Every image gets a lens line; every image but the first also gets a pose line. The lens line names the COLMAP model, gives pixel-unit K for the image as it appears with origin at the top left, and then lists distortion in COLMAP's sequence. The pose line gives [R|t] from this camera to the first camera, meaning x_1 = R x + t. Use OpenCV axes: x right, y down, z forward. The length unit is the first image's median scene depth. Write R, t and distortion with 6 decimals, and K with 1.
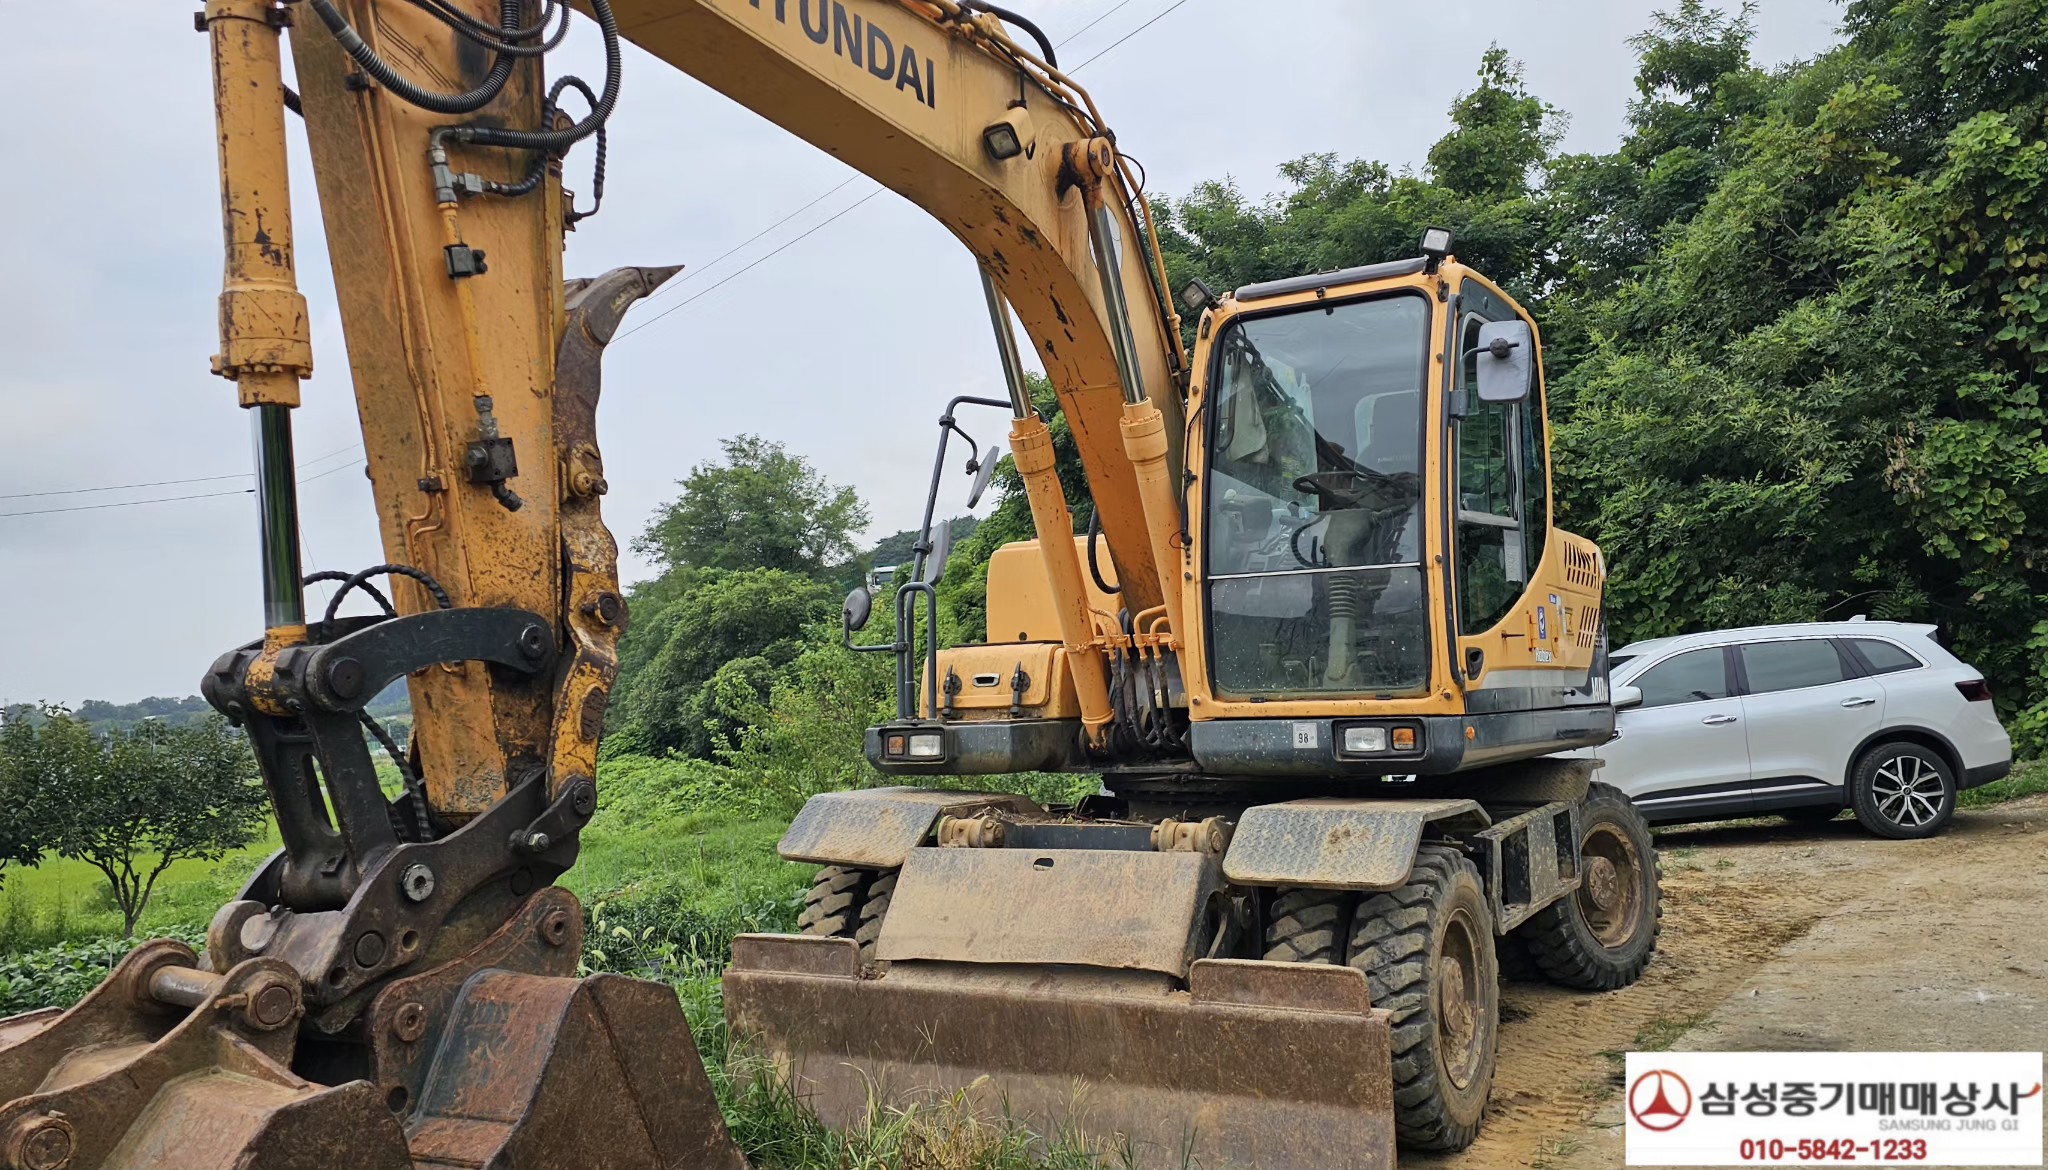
lens RADIAL K [[1636.1, 0, 1024.0], [0, 1636.1, 585.0], [0, 0, 1]] dist [0.036343, -0.000534]
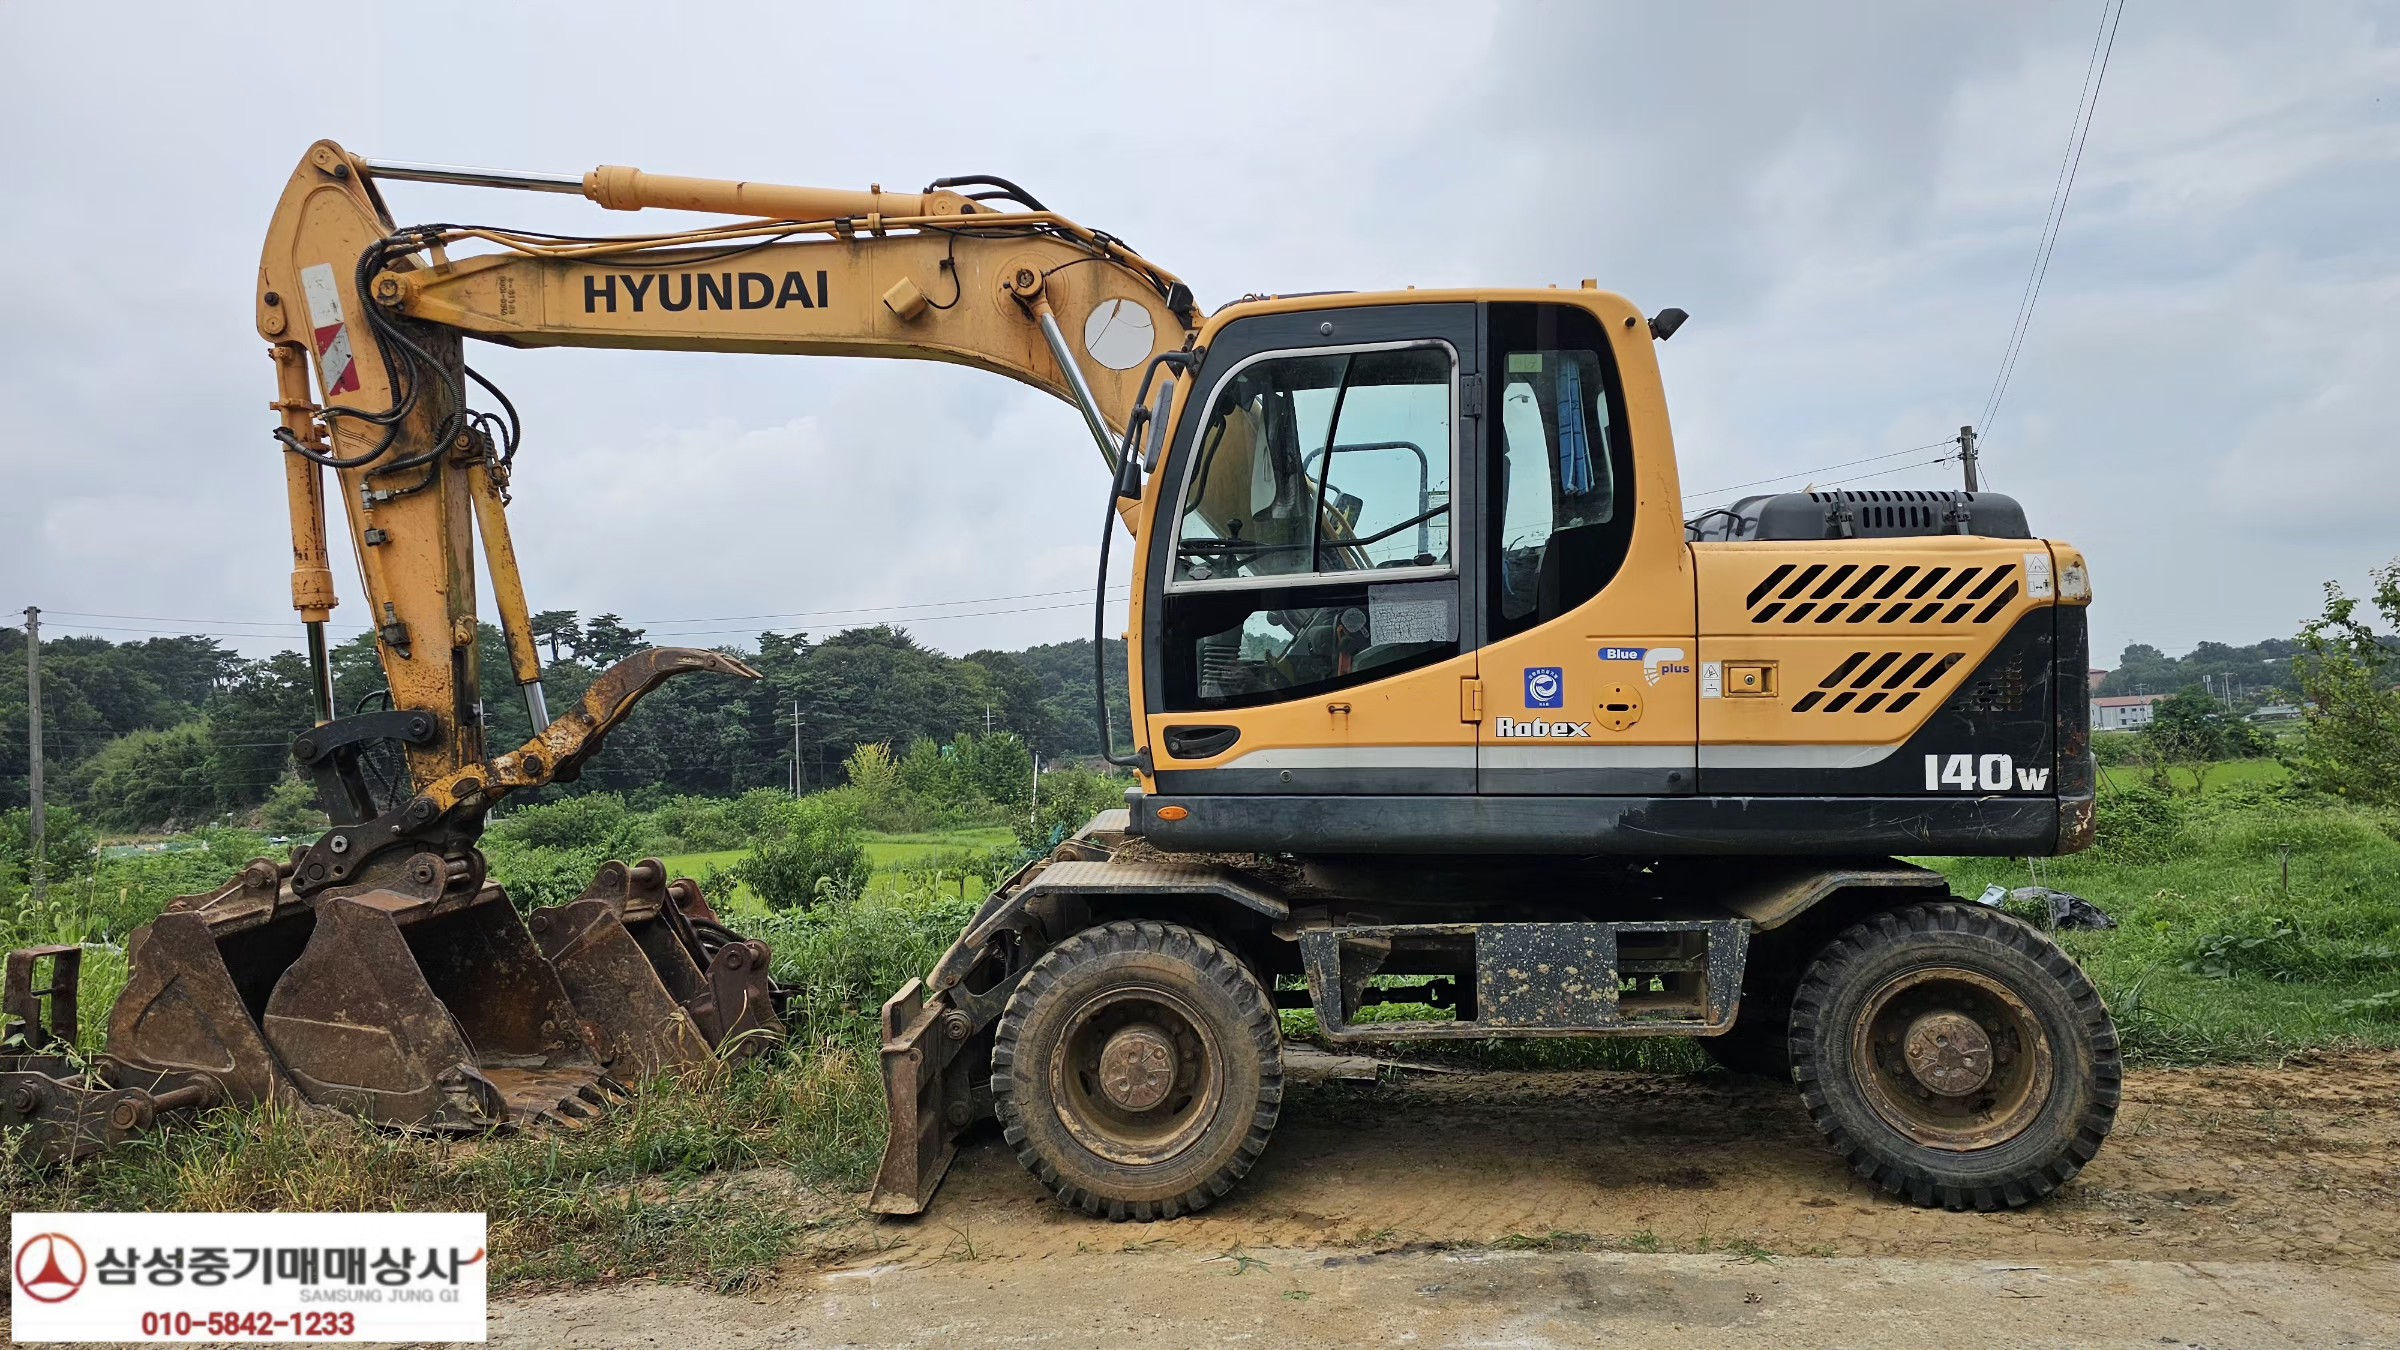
lens RADIAL K [[1614.5, 0, 1207.7], [0, 1614.5, 665.7], [0, 0, 1]] dist [0.110036, -0.155144]
pose [[0.448354, 0.014202, -0.893743, 1.822082], [0.068874, 0.996352, 0.050384, -0.069845], [0.891199, -0.084145, 0.445740, 0.963467]]
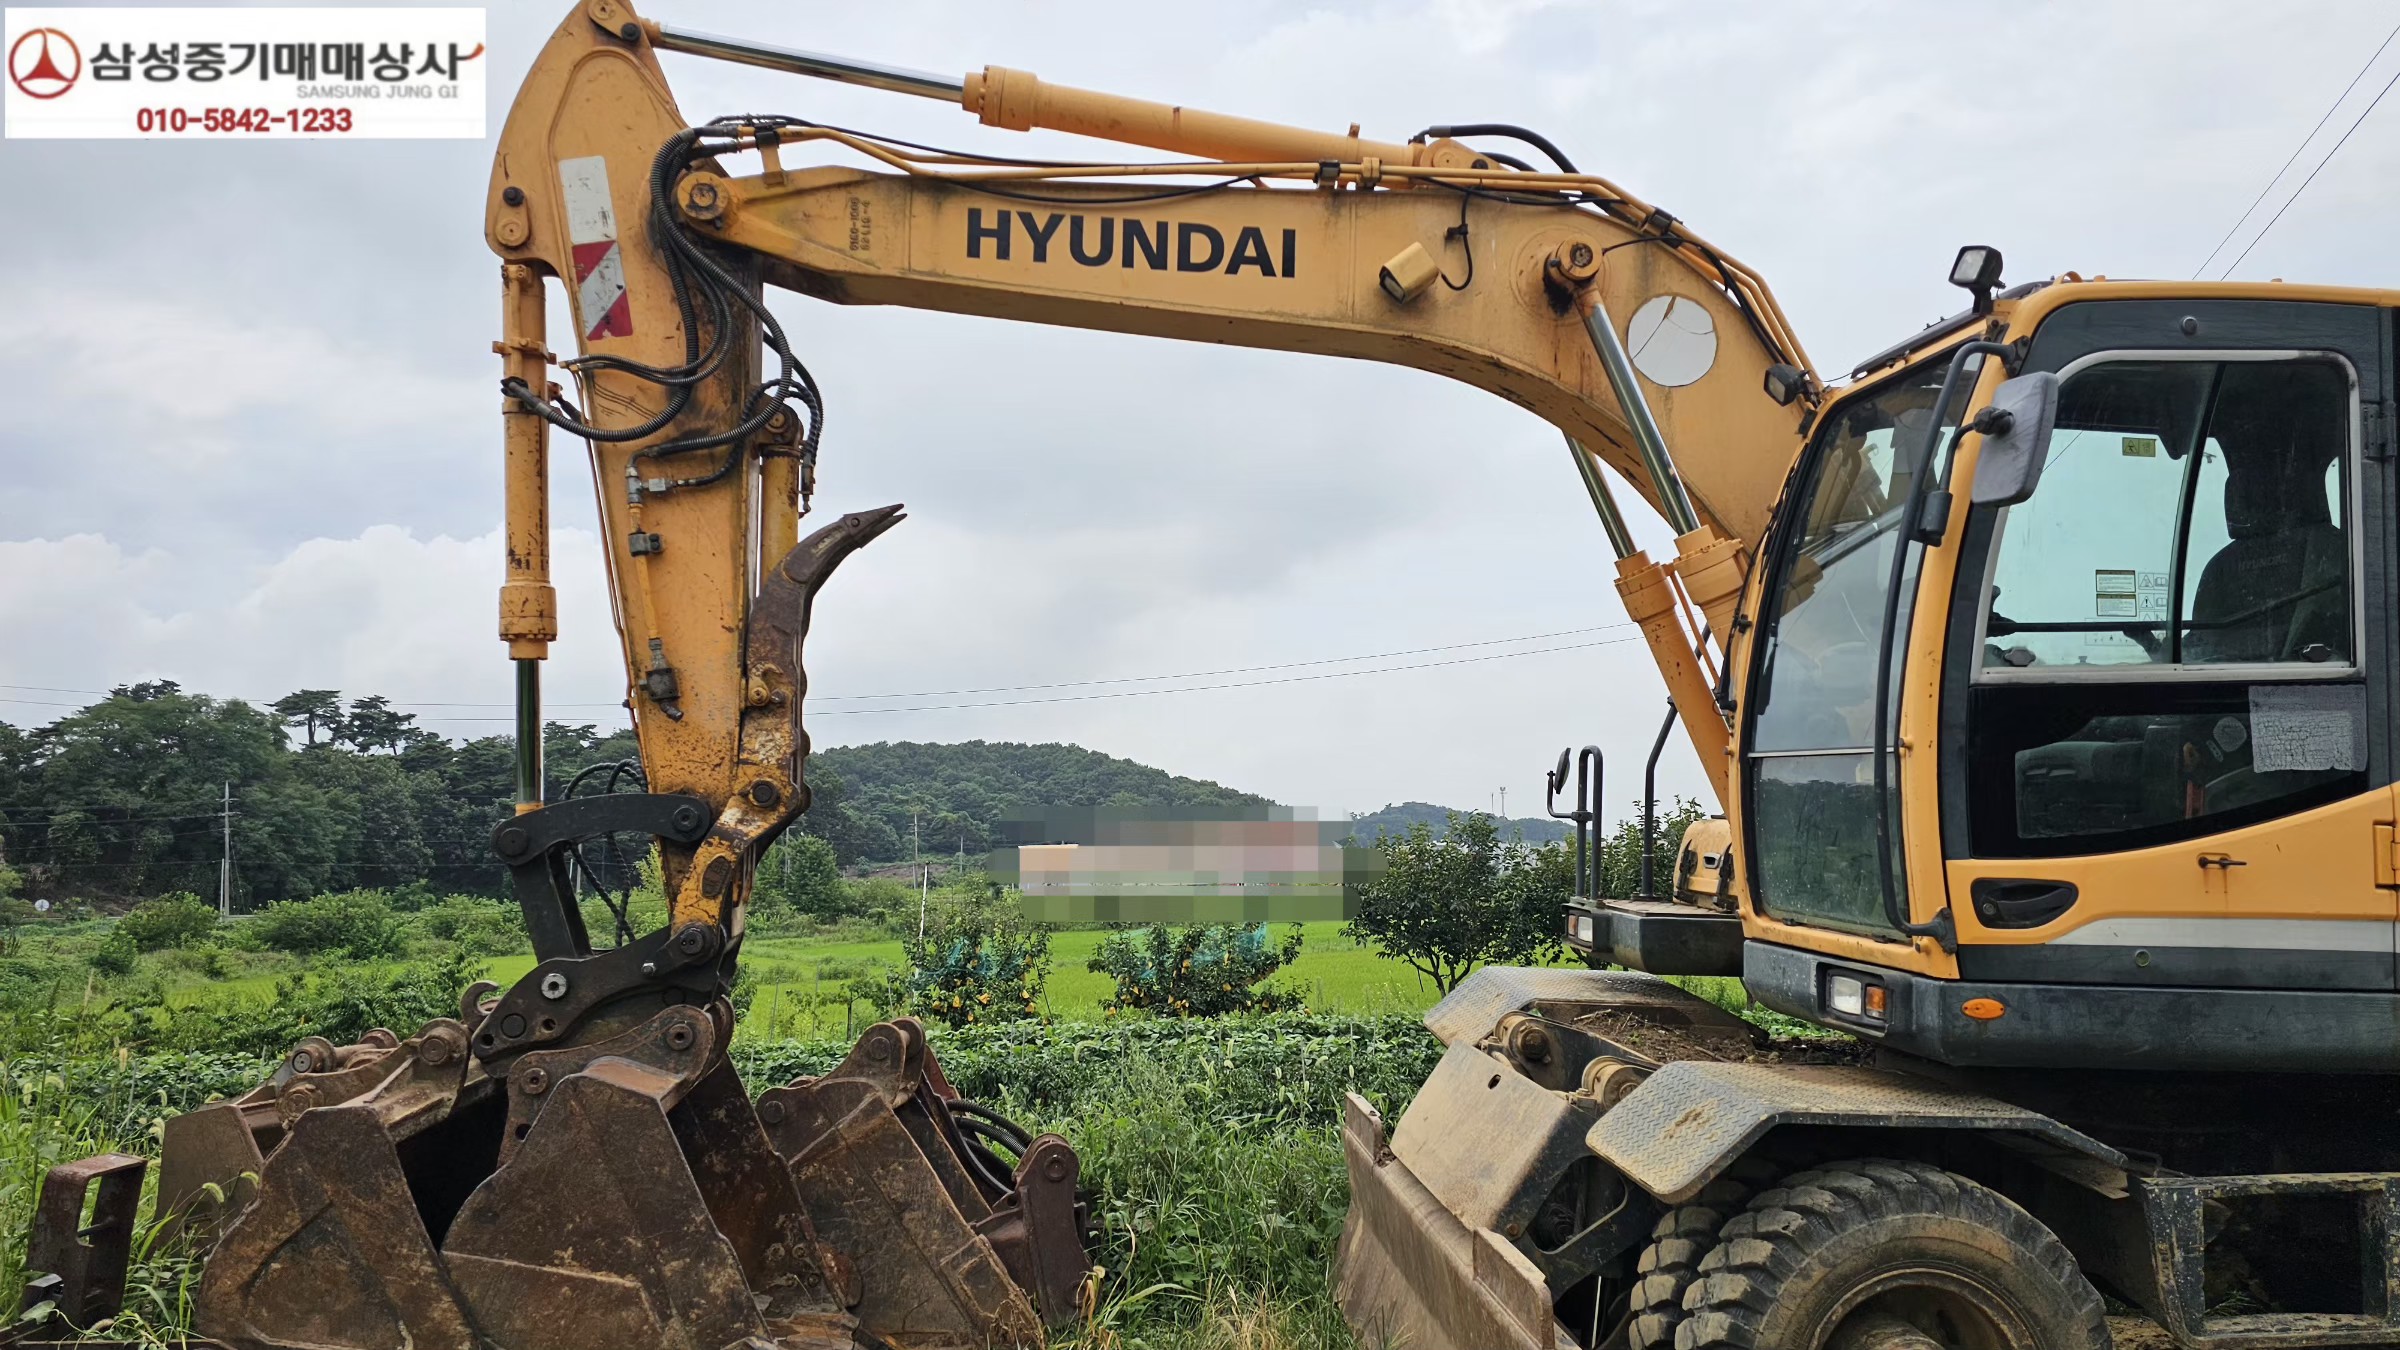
lens RADIAL K [[1614.5, 0, 1207.7], [0, 1614.5, 665.7], [0, 0, 1]] dist [0.110036, -0.155144]
pose [[0.555229, -0.022626, -0.831390, 1.033483], [0.010818, 0.999742, -0.019983, -0.058459], [0.831627, 0.002101, 0.555331, 0.608569]]
